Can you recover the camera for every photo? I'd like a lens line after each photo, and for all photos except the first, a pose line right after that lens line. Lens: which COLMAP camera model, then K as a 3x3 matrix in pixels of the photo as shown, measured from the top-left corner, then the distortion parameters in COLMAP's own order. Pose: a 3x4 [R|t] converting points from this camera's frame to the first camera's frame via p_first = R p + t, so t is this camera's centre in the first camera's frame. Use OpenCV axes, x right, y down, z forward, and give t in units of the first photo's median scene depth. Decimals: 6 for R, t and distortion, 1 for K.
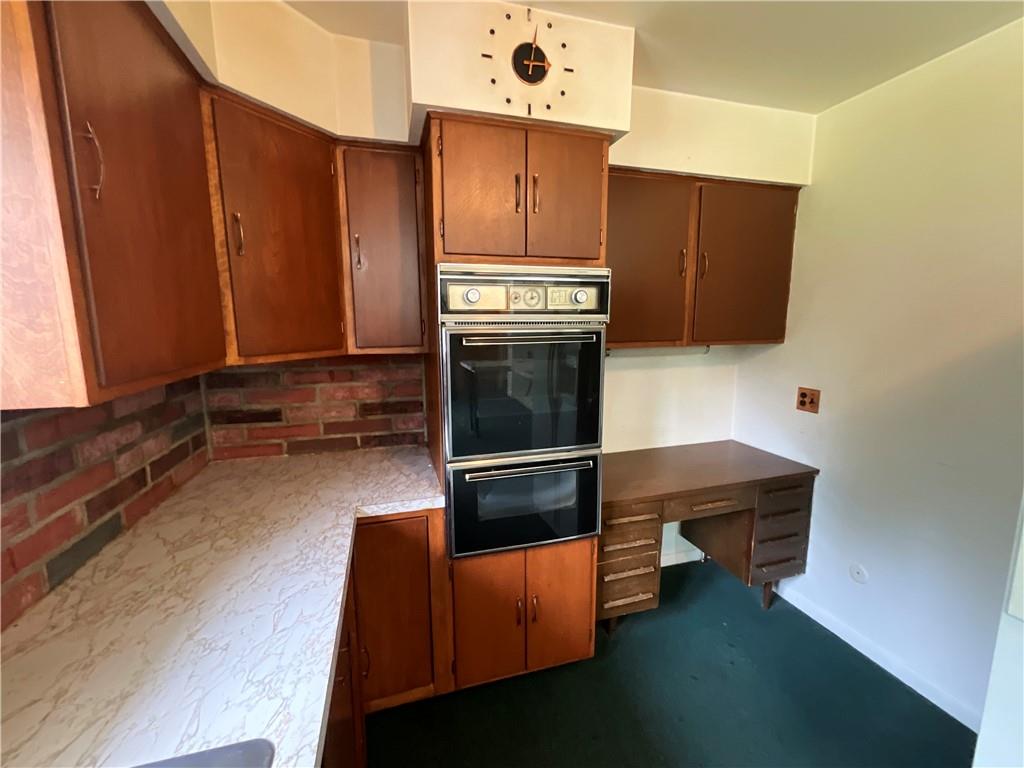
lens RADIAL K [[419.0, 0, 512.9], [0, 419.0, 379.6], [0, 0, 1]] dist [-0.009052, 0.000098]
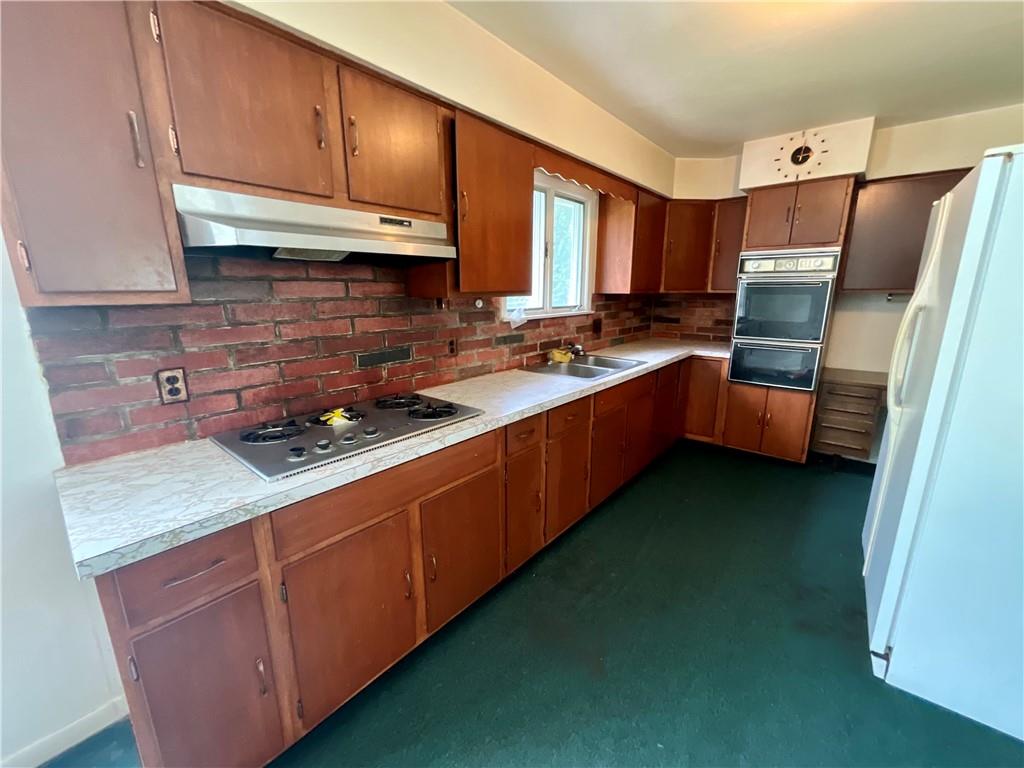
lens RADIAL K [[413.0, 0, 510.8], [0, 413.0, 382.6], [0, 0, 1]] dist [0.000060, -0.000192]
pose [[0.545730, 0.191241, -0.815847, 1.081472], [-0.122445, 0.981358, 0.148134, 0.248263], [0.828967, 0.019055, 0.558973, -1.303156]]
